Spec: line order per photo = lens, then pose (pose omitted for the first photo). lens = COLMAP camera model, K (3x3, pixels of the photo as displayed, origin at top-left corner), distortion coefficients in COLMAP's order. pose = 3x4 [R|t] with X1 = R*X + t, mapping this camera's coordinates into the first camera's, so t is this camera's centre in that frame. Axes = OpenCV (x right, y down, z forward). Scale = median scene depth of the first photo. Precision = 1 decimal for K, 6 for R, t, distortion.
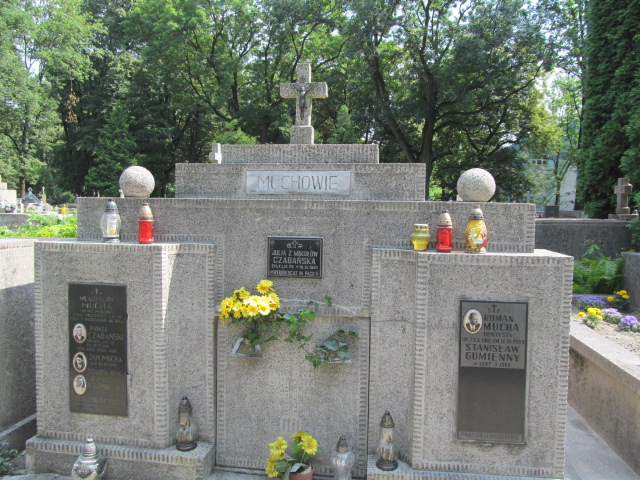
lens RADIAL K [[527.3, 0, 317.9], [0, 527.3, 240.4], [0, 0, 1]] dist [-0.053120, 0.024269]
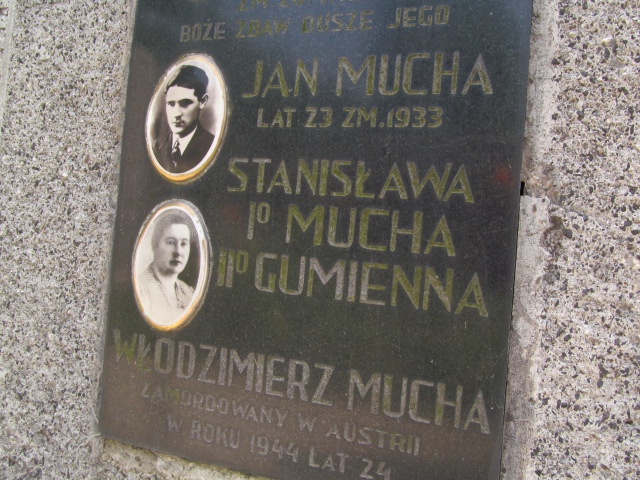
lens RADIAL K [[527.3, 0, 322.2], [0, 527.3, 238.6], [0, 0, 1]] dist [-0.053120, 0.024269]
pose [[0.979287, 0.055482, -0.194729, -0.384322], [-0.073358, 0.993606, -0.085819, 0.280486], [0.188722, 0.098326, 0.977096, 0.858170]]
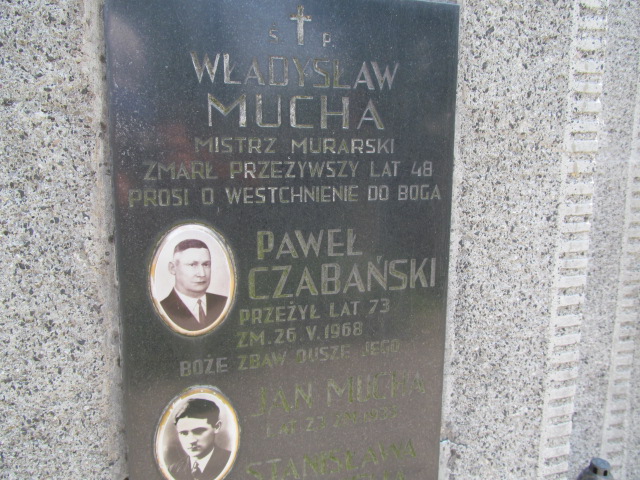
lens RADIAL K [[527.3, 0, 321.8], [0, 527.3, 242.3], [0, 0, 1]] dist [-0.053120, 0.024269]
pose [[0.896624, -0.079915, 0.435522, -0.491949], [0.035656, 0.993415, 0.108878, 0.148103], [-0.441355, -0.082094, 0.893569, 0.826730]]
